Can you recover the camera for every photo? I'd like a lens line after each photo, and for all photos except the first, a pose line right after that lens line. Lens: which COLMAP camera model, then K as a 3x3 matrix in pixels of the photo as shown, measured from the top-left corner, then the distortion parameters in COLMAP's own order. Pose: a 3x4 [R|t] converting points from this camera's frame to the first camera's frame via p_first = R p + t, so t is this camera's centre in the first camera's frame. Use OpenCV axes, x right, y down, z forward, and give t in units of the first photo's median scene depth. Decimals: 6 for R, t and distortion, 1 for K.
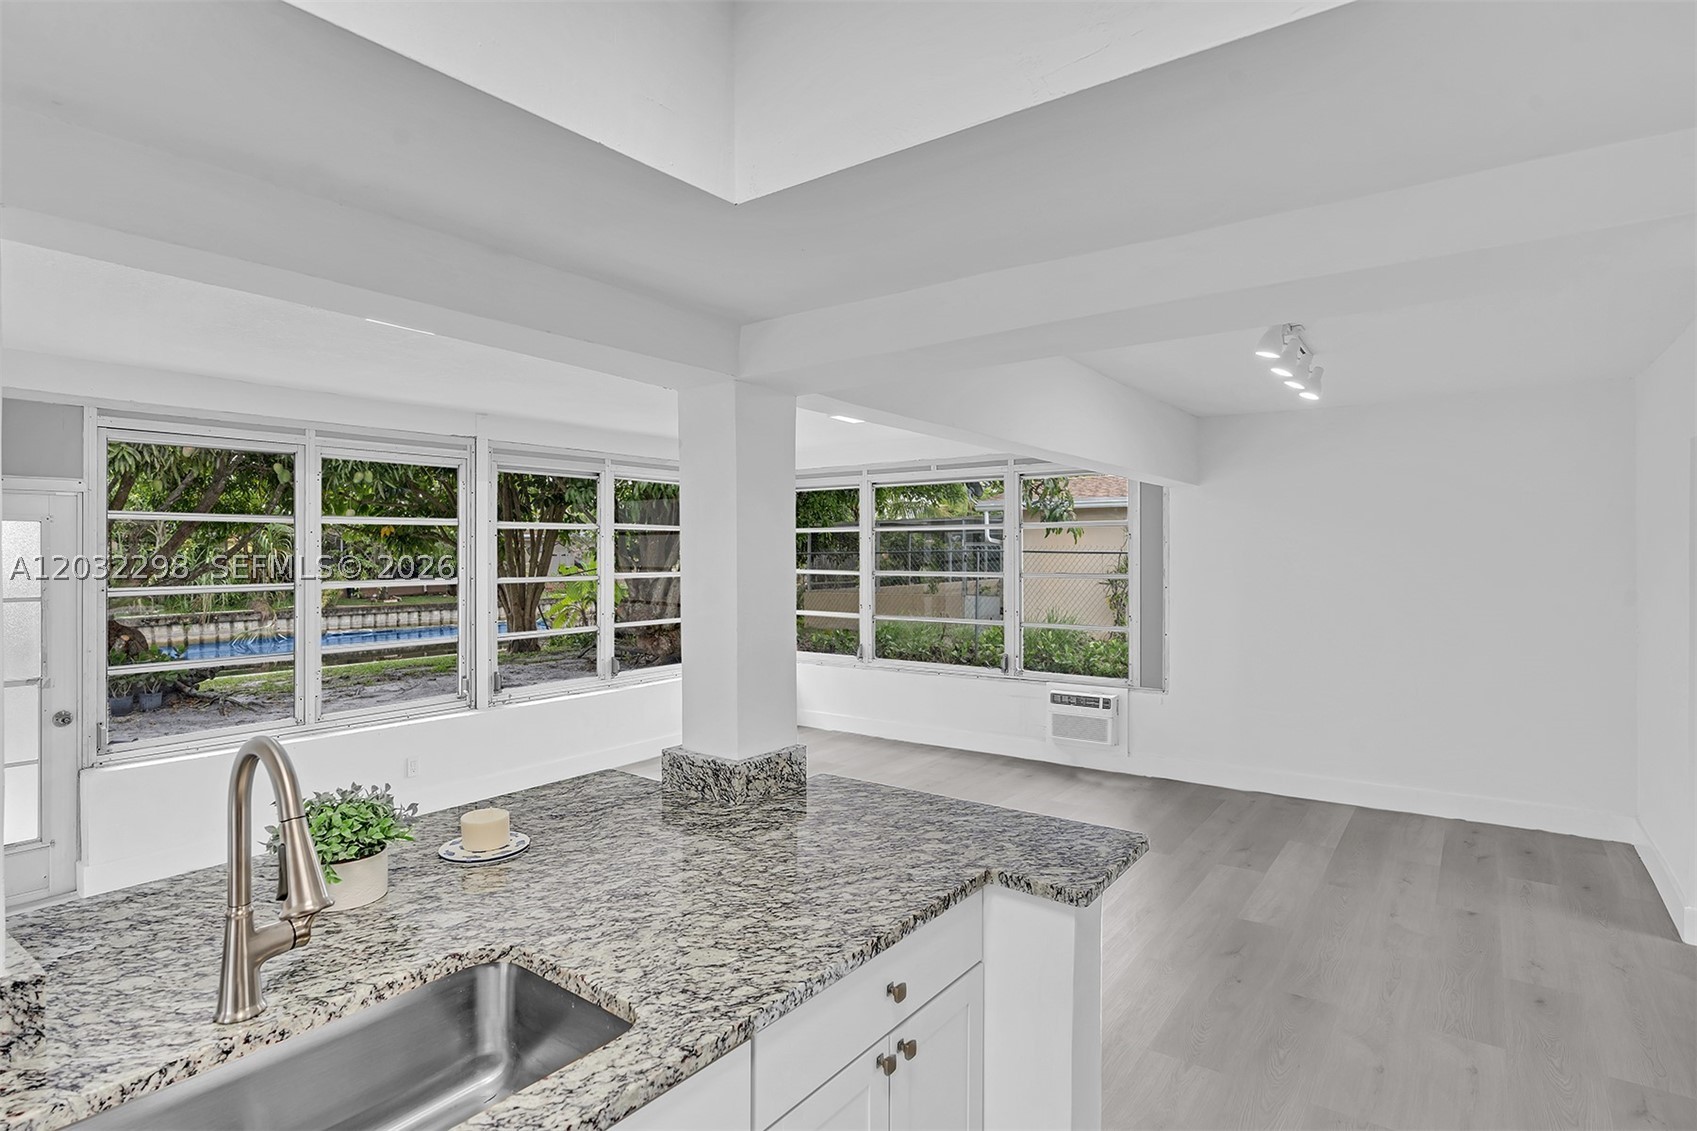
lens RADIAL K [[858.1, 0, 838.4], [0, 858.1, 553.8], [0, 0, 1]] dist [-0.012606, 0.002471]
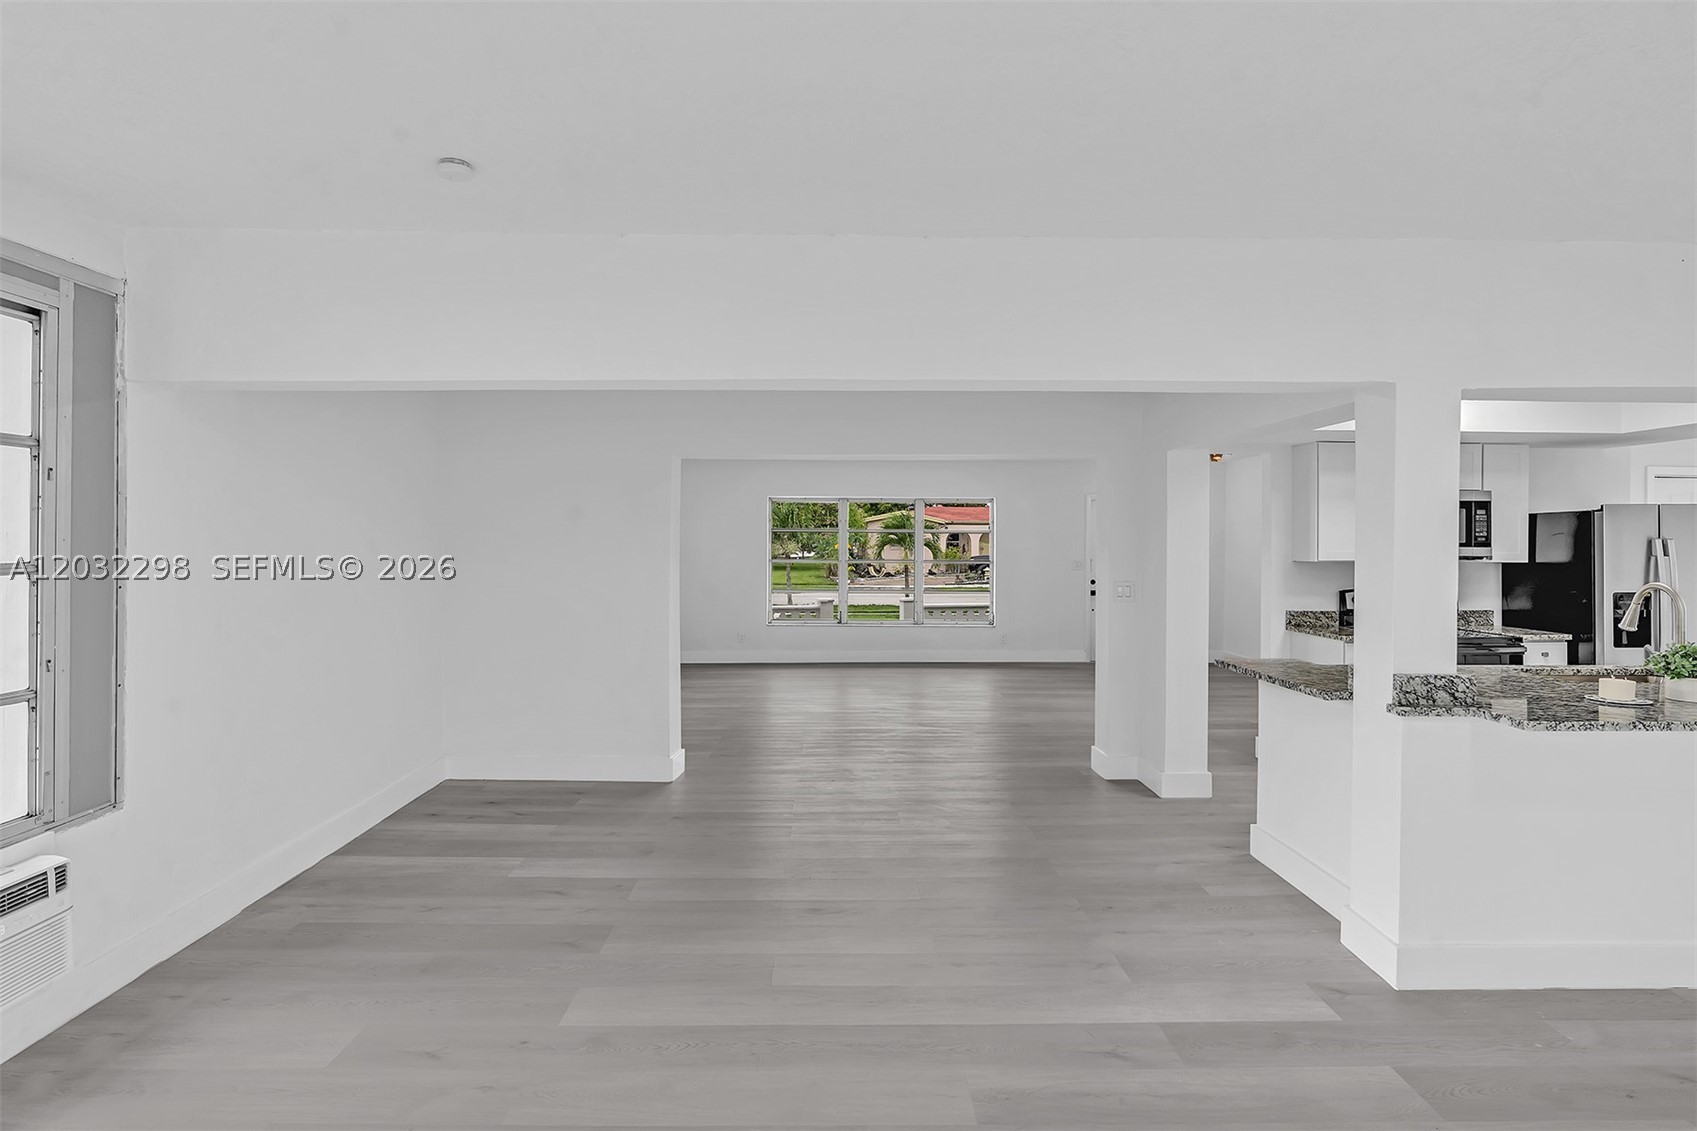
lens RADIAL K [[858.1, 0, 846.9], [0, 858.1, 540.5], [0, 0, 1]] dist [-0.012606, 0.002471]
pose [[-0.610820, 0.002183, 0.791767, -0.266769], [-0.000856, 0.999994, -0.003417, 0.015625], [-0.791769, -0.002765, -0.610814, 1.053347]]
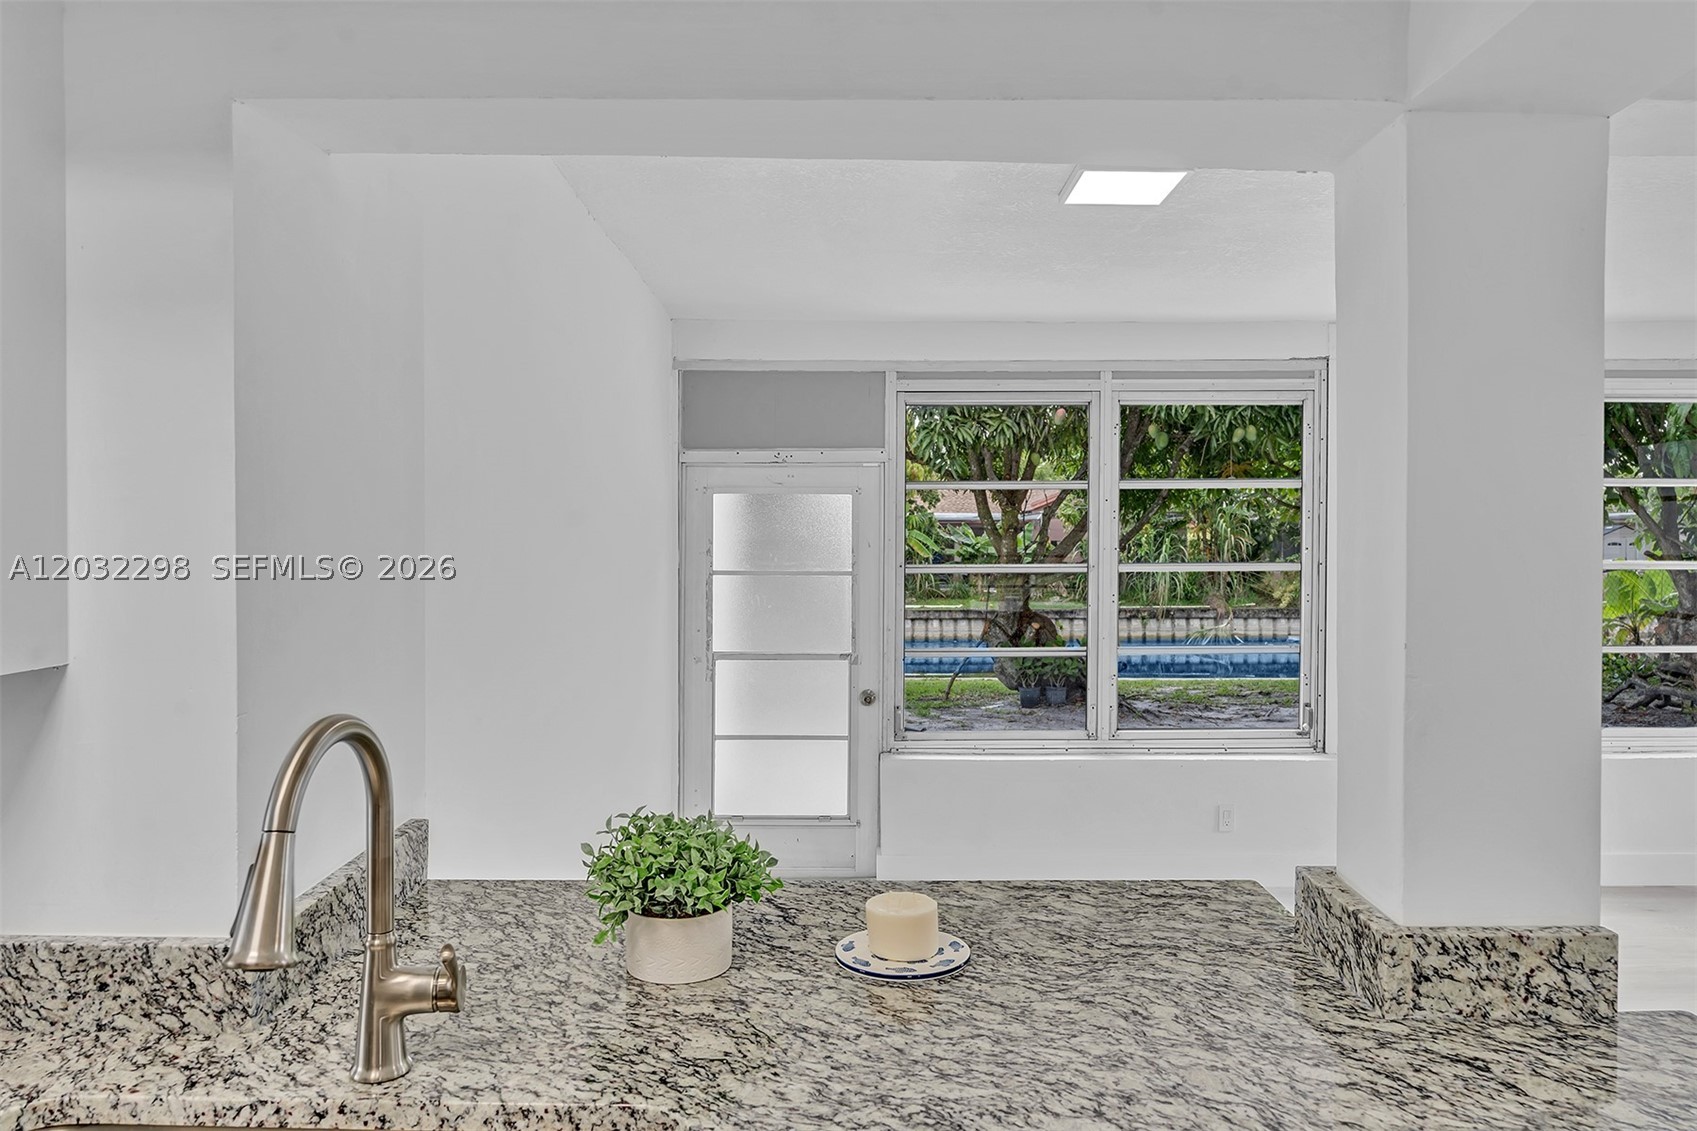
lens RADIAL K [[1133.6, 0, 849.2], [0, 1133.6, 563.0], [0, 0, 1]] dist [-0.012570, 0.001760]
pose [[0.597825, 0.015265, -0.801481, 0.077316], [-0.001455, 0.999838, 0.017958, 0.013096], [0.801625, -0.009570, 0.597750, 0.157214]]
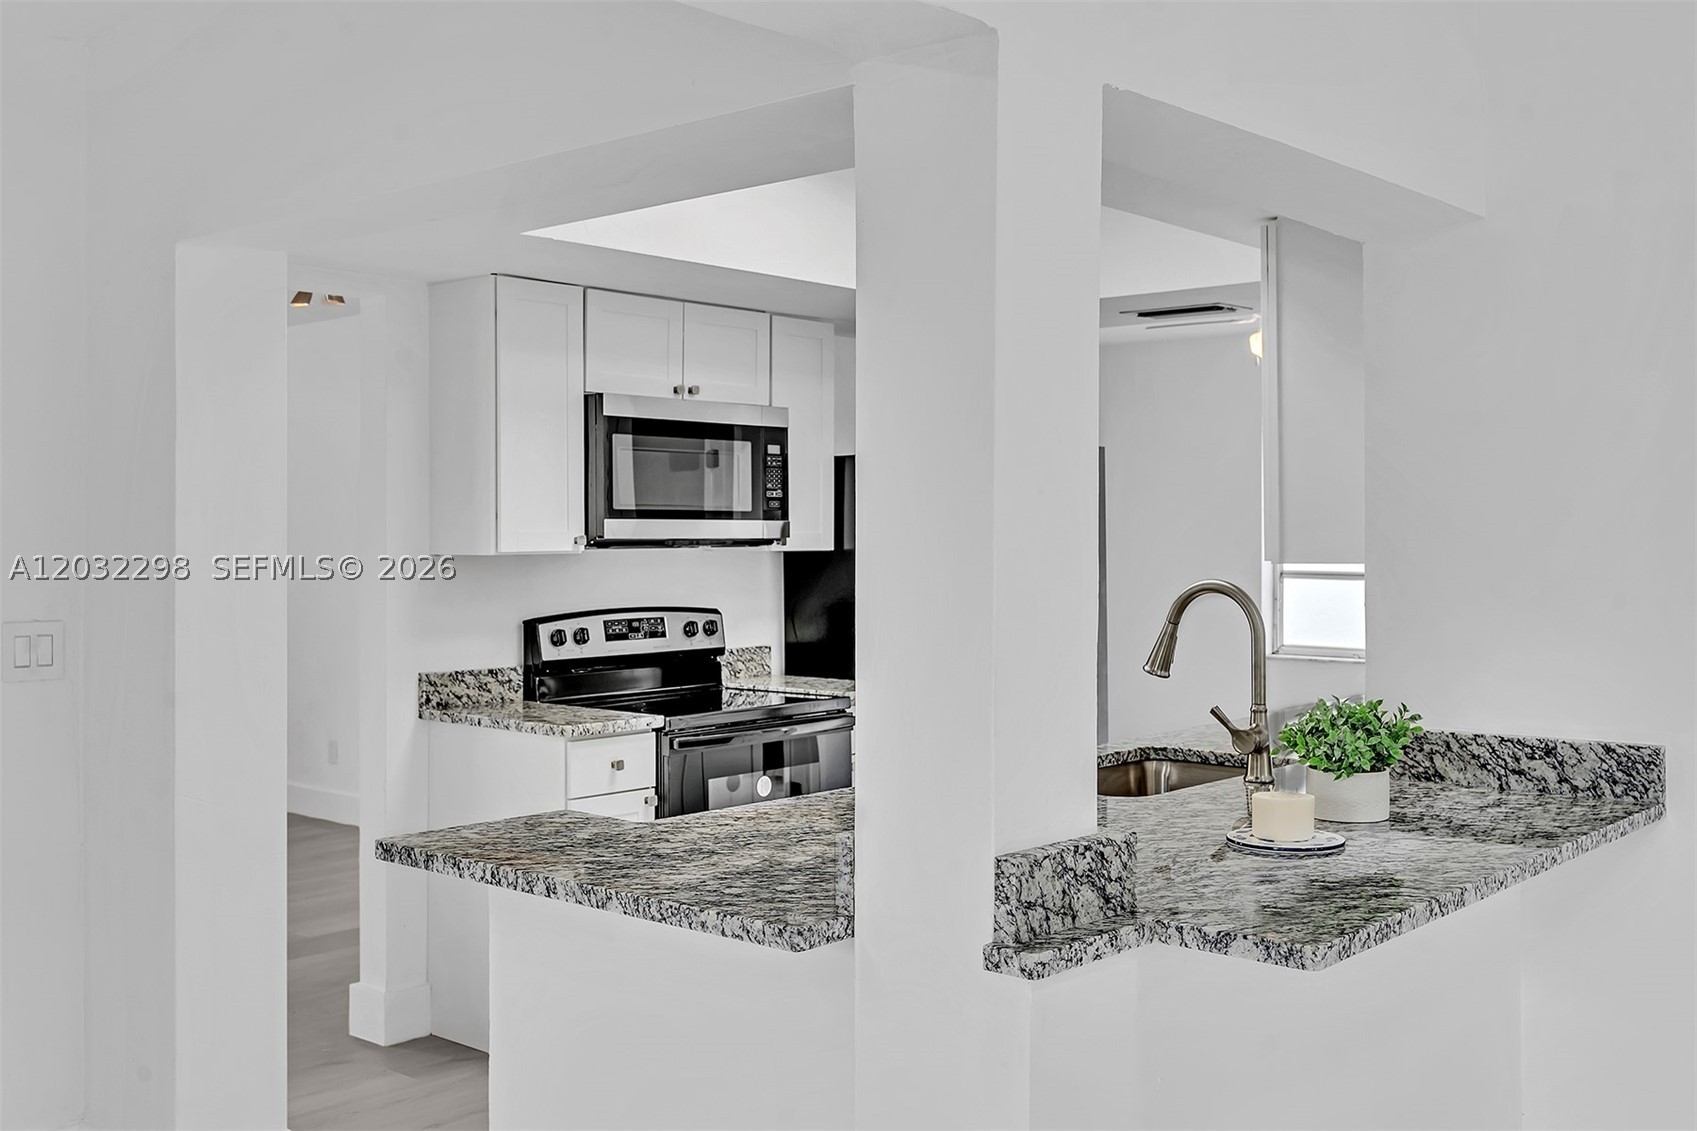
lens RADIAL K [[1677.4, 0, 839.7], [0, 1677.4, 548.6], [0, 0, 1]] dist [-0.016053, 0.000000]
pose [[-0.996884, 0.003130, 0.078816, -0.048574], [0.004073, 0.999922, 0.011801, 0.024447], [-0.078773, 0.012085, -0.996819, 0.826369]]
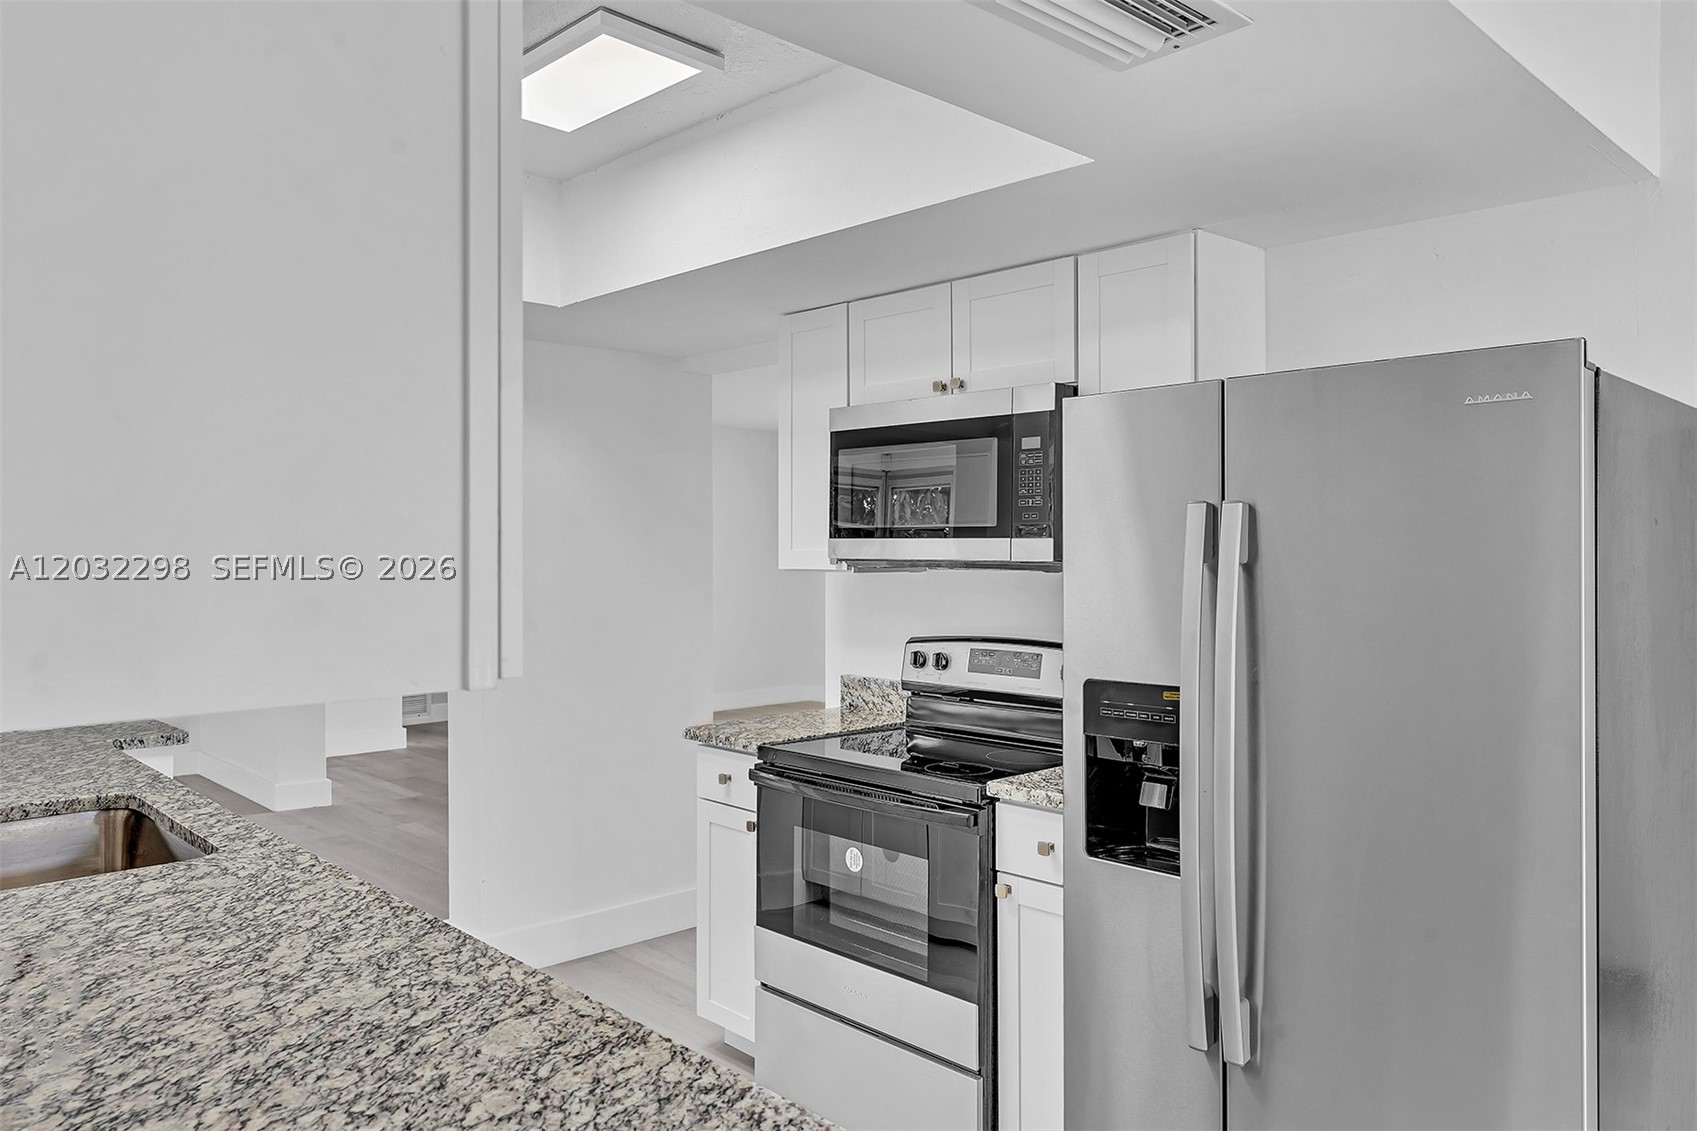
lens RADIAL K [[1182.5, 0, 834.3], [0, 1182.5, 552.6], [0, 0, 1]] dist [-0.012642, 0.003826]
pose [[0.170602, -0.004842, 0.985328, -0.446349], [0.004589, 0.999981, 0.004119, 0.023618], [-0.985329, 0.003819, 0.170621, -0.126308]]
